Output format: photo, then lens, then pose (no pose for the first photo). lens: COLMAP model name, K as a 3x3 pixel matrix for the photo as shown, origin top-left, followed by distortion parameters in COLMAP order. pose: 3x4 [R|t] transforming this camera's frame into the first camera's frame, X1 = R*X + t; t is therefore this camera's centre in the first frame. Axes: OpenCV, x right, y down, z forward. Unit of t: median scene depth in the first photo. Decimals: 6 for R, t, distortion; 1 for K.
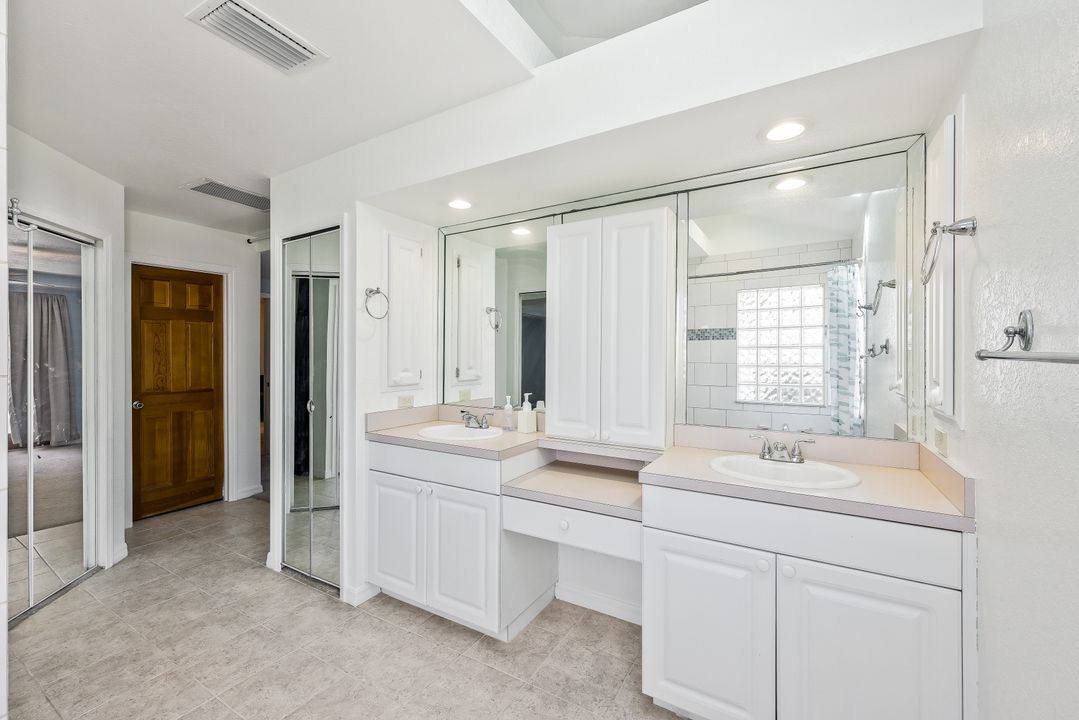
lens RADIAL K [[443.3, 0, 543.4], [0, 443.3, 356.7], [0, 0, 1]] dist [0.003322, 0.000412]
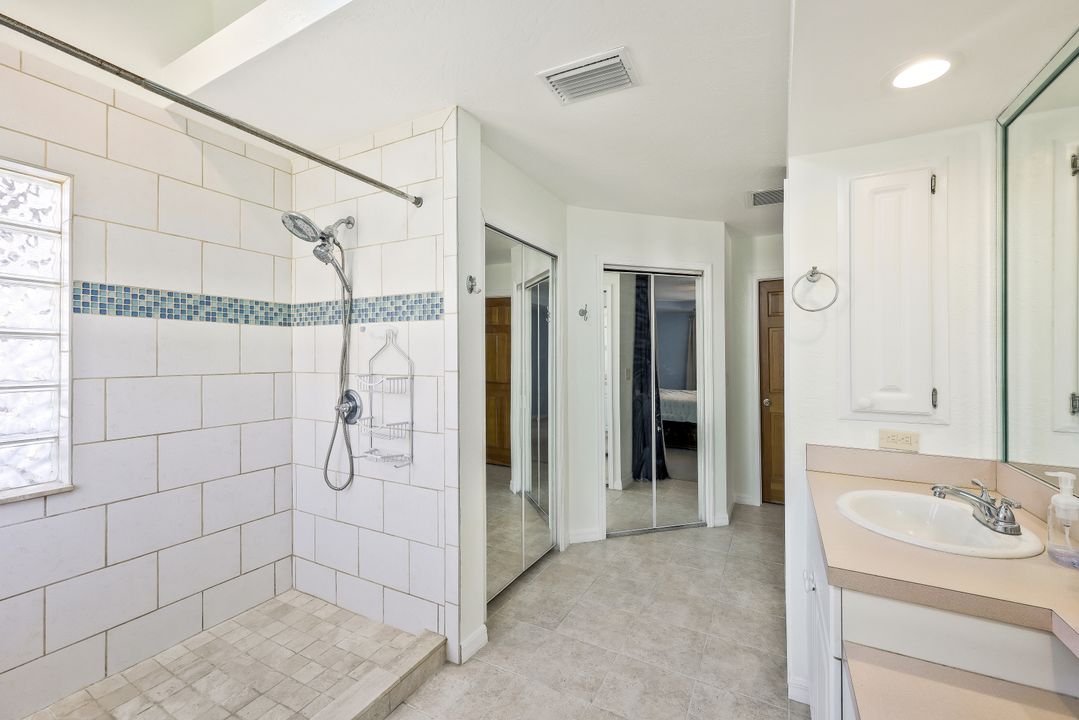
lens RADIAL K [[443.3, 0, 545.2], [0, 443.3, 354.3], [0, 0, 1]] dist [0.003322, 0.000412]
pose [[0.040614, -0.002803, -0.999171, 0.305305], [-0.006632, 0.999973, -0.003074, -0.012829], [0.999153, 0.006751, 0.040594, 0.541176]]
